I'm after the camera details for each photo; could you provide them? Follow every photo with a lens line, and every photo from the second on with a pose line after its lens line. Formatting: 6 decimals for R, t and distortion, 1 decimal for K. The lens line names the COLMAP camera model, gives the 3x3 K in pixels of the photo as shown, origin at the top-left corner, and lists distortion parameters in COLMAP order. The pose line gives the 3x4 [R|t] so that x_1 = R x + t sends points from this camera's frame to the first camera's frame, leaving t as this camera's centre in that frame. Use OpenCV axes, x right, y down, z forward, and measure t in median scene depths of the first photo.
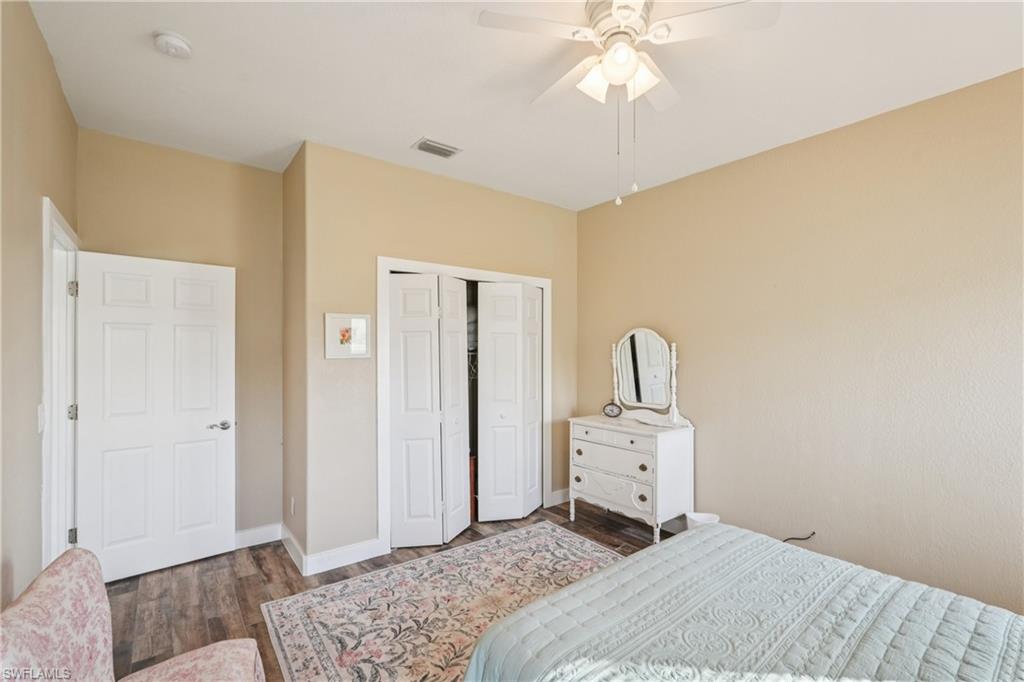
lens RADIAL K [[455.7, 0, 512.0], [0, 455.7, 341.0], [0, 0, 1]] dist [-0.012822, 0.004819]
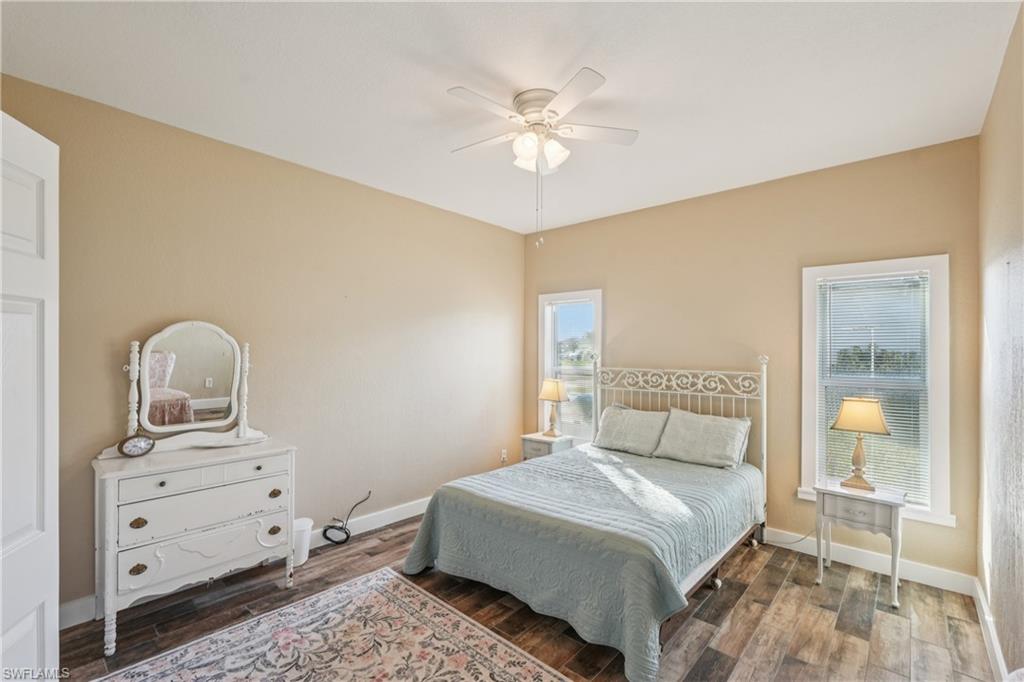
lens RADIAL K [[455.7, 0, 512.0], [0, 455.7, 341.0], [0, 0, 1]] dist [-0.012822, 0.004819]
pose [[-0.172100, 0.019014, 0.984896, -0.538959], [-0.018085, 0.999584, -0.022458, 0.011056], [-0.984913, -0.021677, -0.171685, 0.645952]]
